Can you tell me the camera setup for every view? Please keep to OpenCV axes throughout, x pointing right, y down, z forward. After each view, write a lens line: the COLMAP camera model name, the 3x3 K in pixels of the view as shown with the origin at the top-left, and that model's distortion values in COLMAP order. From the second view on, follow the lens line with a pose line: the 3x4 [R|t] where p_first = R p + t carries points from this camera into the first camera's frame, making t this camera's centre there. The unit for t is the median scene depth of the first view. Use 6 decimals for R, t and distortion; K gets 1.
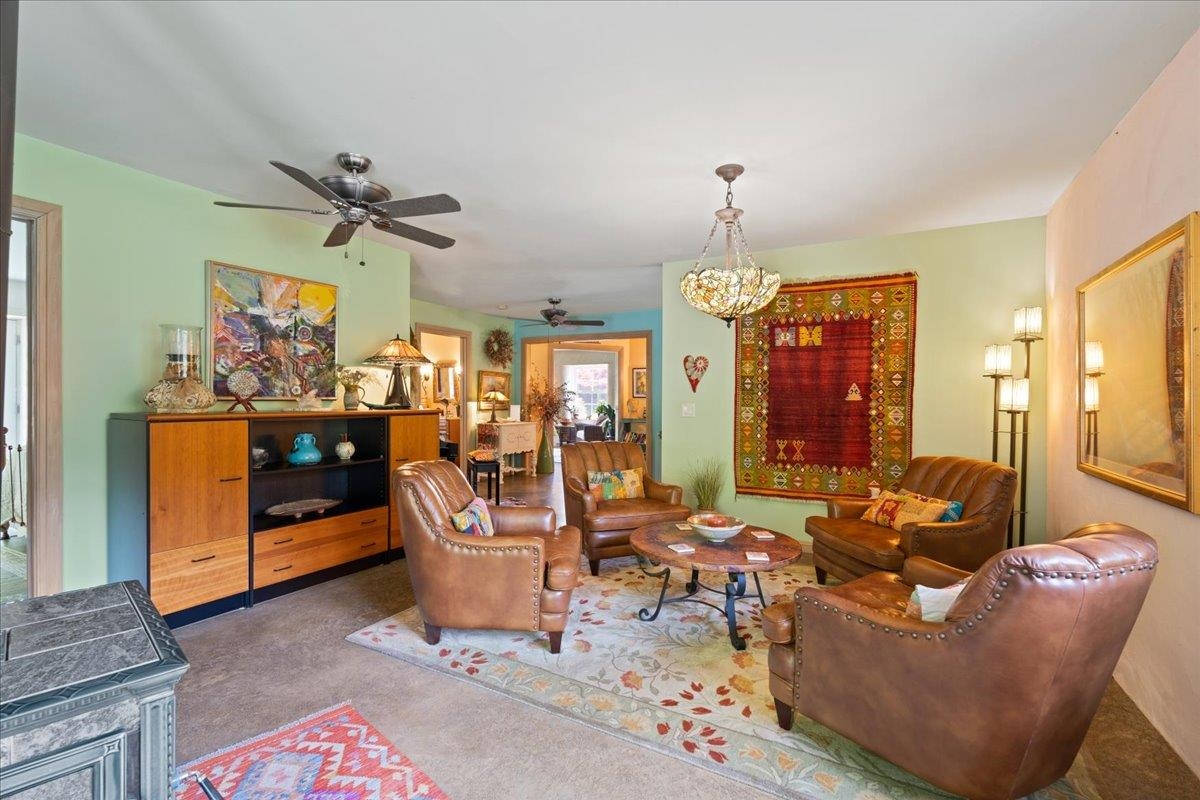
lens RADIAL K [[524.9, 0, 600.0], [0, 524.9, 400.0], [0, 0, 1]] dist [0.001606, 0.000037]
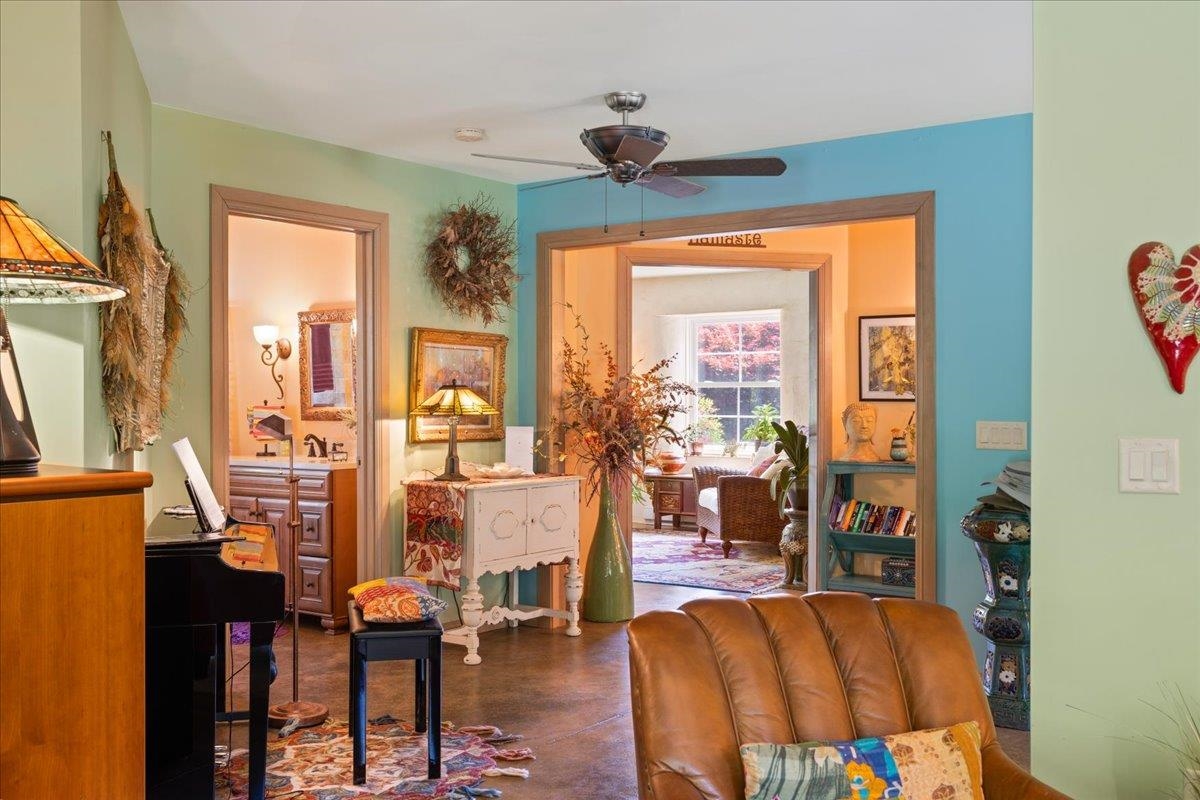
lens RADIAL K [[1211.4, 0, 600.0], [0, 1211.4, 400.0], [0, 0, 1]] dist [0.010549, 0.001696]
pose [[0.991996, -0.006352, -0.126112, -0.008284], [0.006282, 0.999980, -0.000958, -0.006848], [0.126115, 0.000158, 0.992016, 0.218995]]
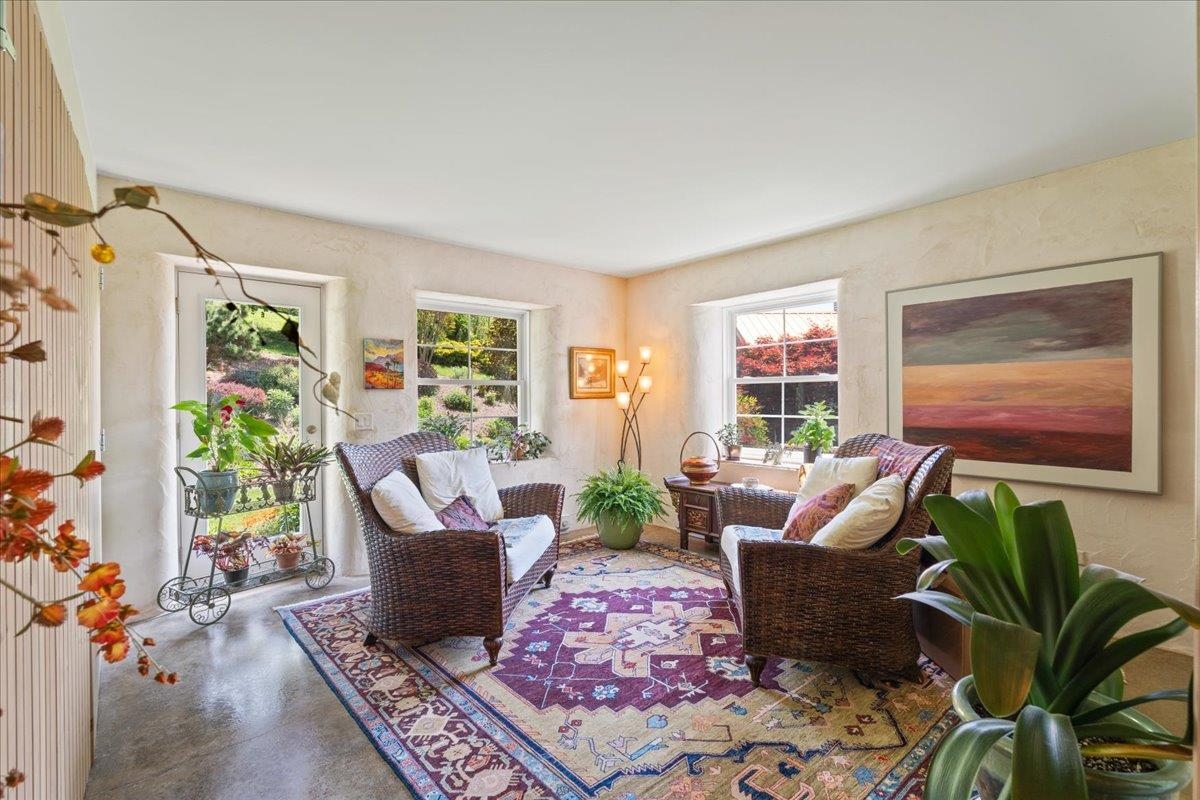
lens RADIAL K [[524.9, 0, 600.0], [0, 524.9, 400.0], [0, 0, 1]] dist [0.001606, 0.000037]
pose [[0.936795, -0.011494, -0.349689, -0.014523], [0.011489, 0.999932, -0.002086, -0.005542], [0.349690, -0.002063, 0.936863, 1.207857]]
